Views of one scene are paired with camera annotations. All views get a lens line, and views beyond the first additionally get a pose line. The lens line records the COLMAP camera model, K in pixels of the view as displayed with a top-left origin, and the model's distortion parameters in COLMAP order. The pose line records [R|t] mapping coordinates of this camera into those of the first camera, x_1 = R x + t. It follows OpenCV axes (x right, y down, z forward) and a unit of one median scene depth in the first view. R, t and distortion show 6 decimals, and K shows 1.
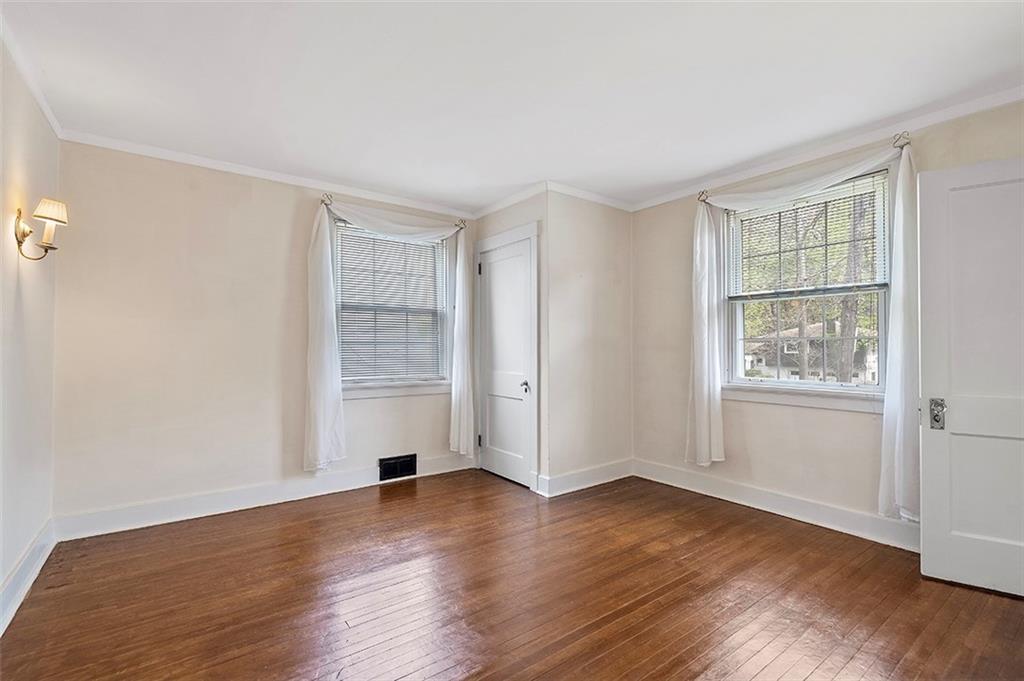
lens RADIAL K [[471.4, 0, 511.9], [0, 471.4, 339.6], [0, 0, 1]] dist [-0.000048, 0.000254]
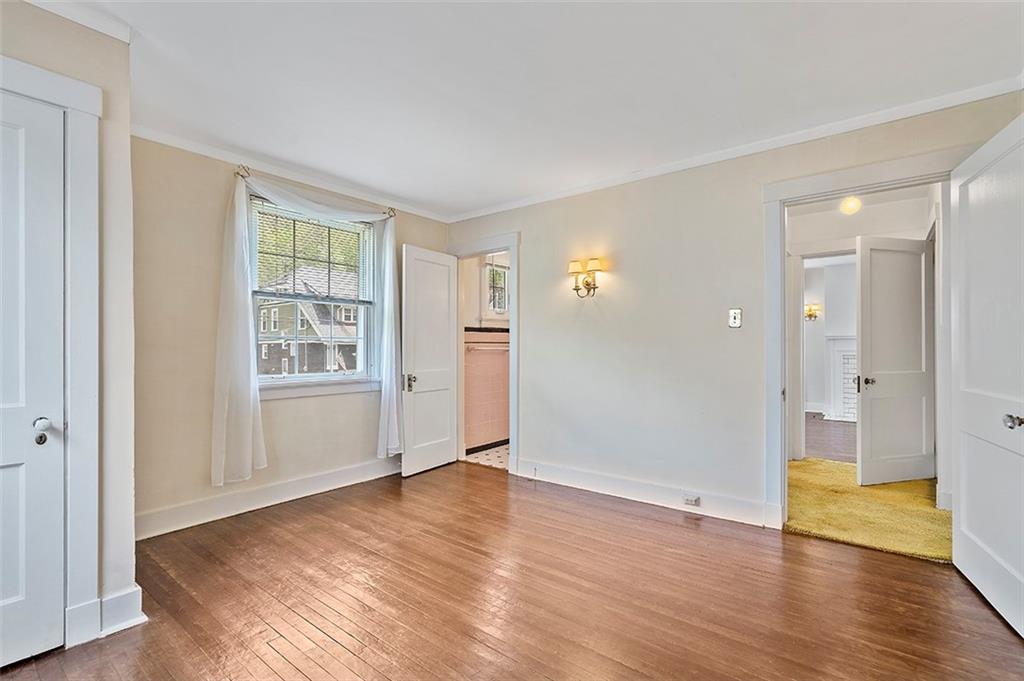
lens RADIAL K [[471.4, 0, 510.3], [0, 471.4, 344.6], [0, 0, 1]] dist [-0.000048, 0.000254]
pose [[-0.247330, -0.003552, 0.968925, -0.593330], [-0.015165, 0.999885, -0.000206, 0.006620], [-0.968813, -0.014745, -0.247356, 0.770404]]
